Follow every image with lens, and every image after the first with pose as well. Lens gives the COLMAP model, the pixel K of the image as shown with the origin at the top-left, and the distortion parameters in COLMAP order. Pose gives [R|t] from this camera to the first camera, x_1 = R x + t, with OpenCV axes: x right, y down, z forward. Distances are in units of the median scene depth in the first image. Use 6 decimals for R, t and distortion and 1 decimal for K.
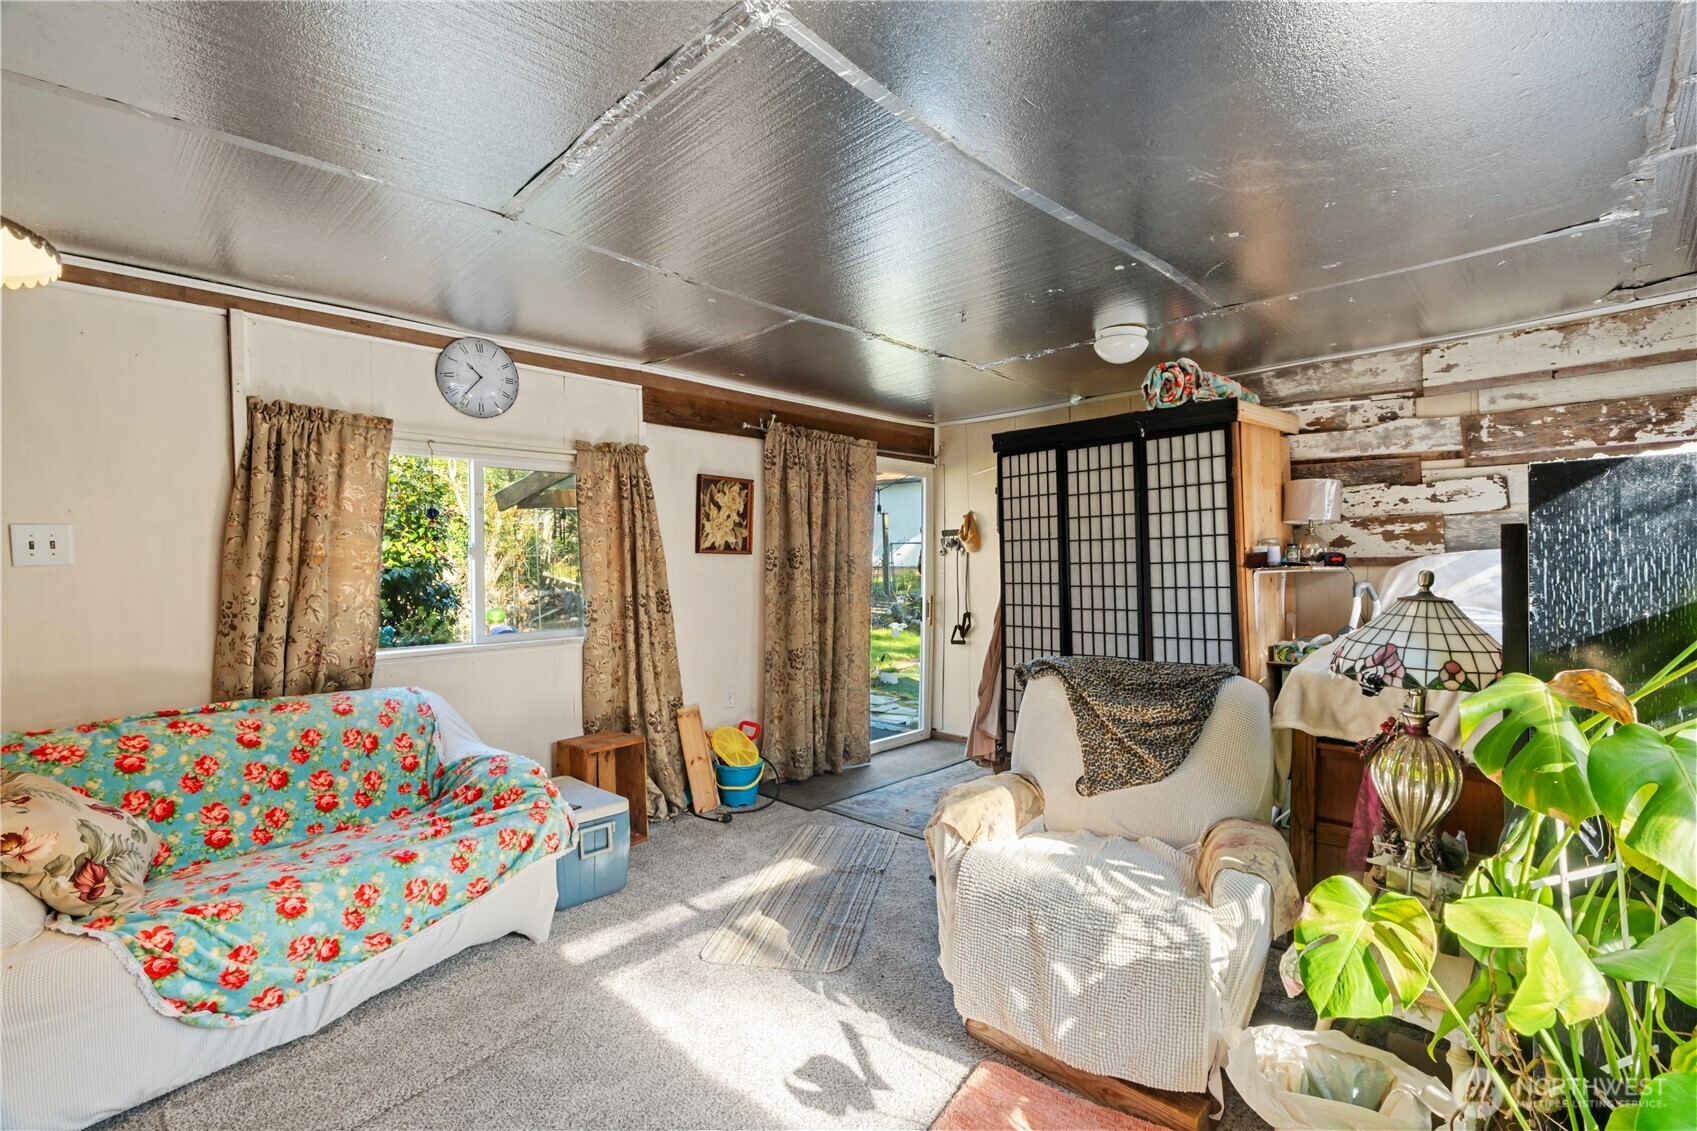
lens RADIAL K [[764.2, 0, 848.5], [0, 764.2, 565.5], [0, 0, 1]] dist [-0.001234, 0.001199]
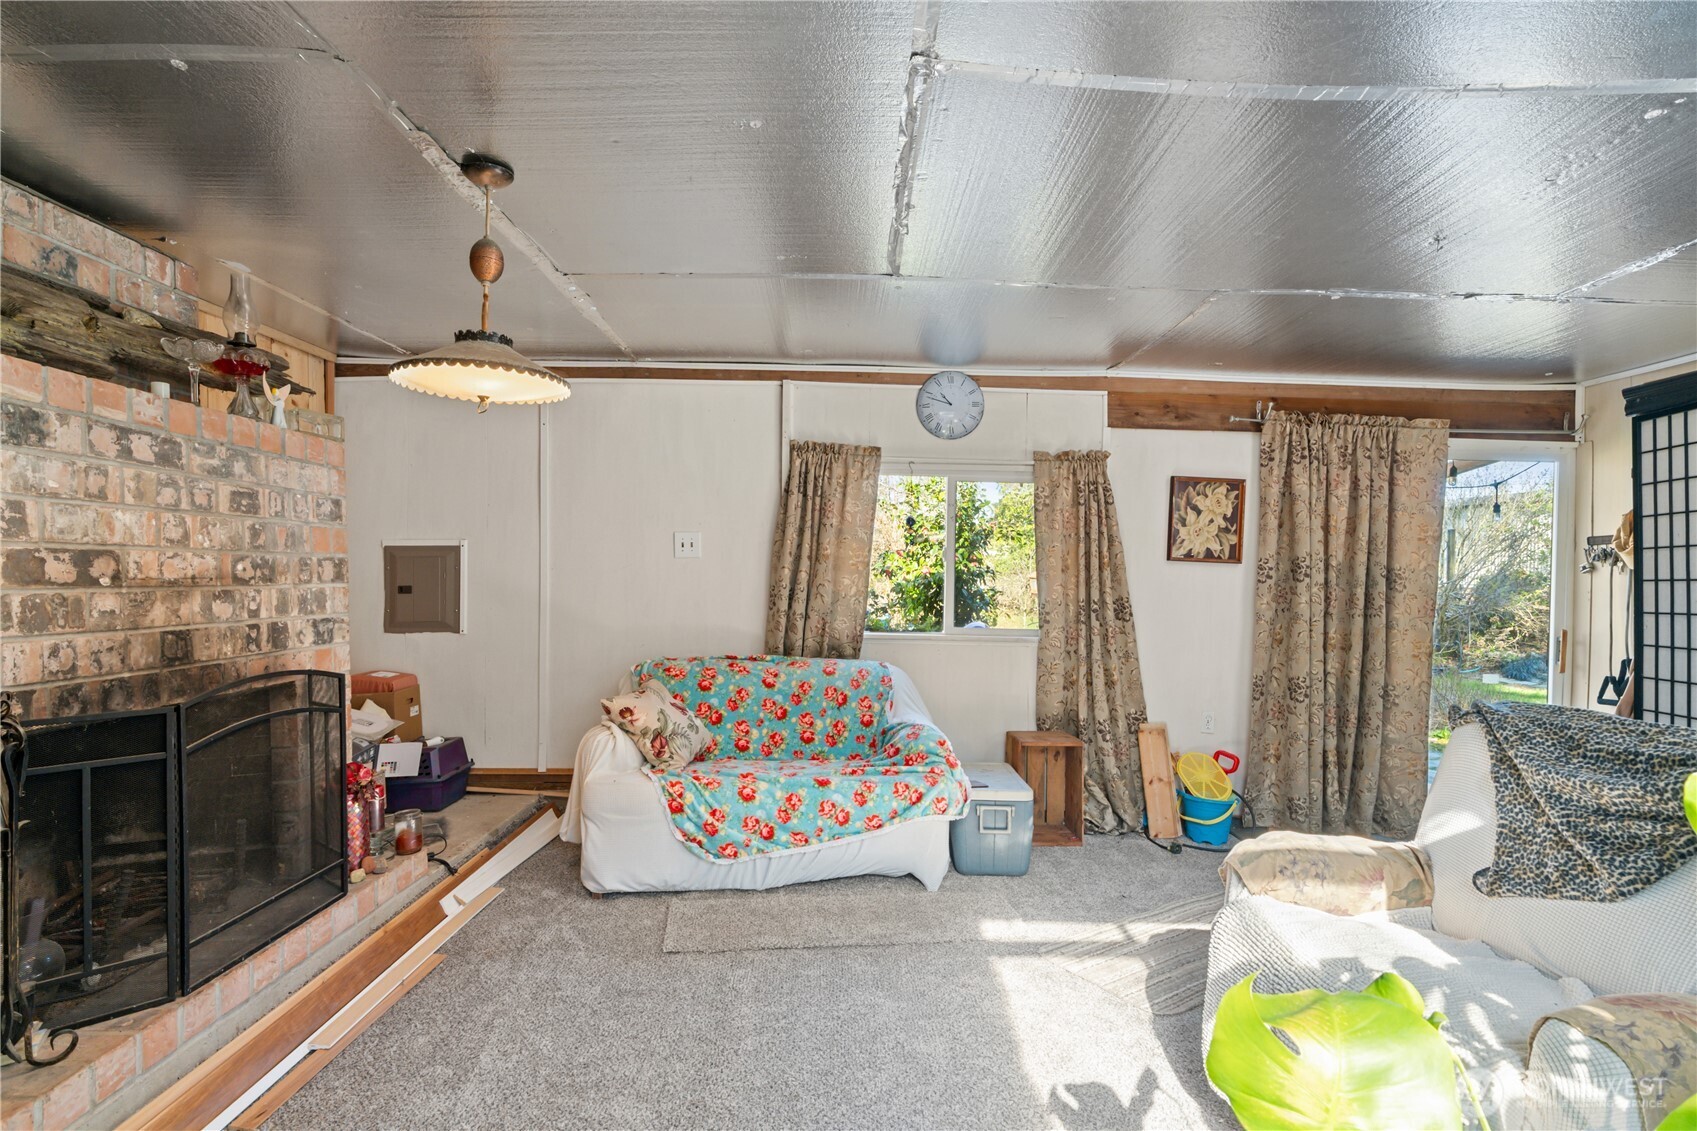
lens RADIAL K [[804.4, 0, 848.5], [0, 804.4, 565.5], [0, 0, 1]] dist [-0.002152, -0.000072]
pose [[0.702958, 0.014830, -0.711077, 0.311727], [-0.033737, 0.999352, -0.012509, 0.020989], [0.710431, 0.032783, 0.703003, 0.039992]]
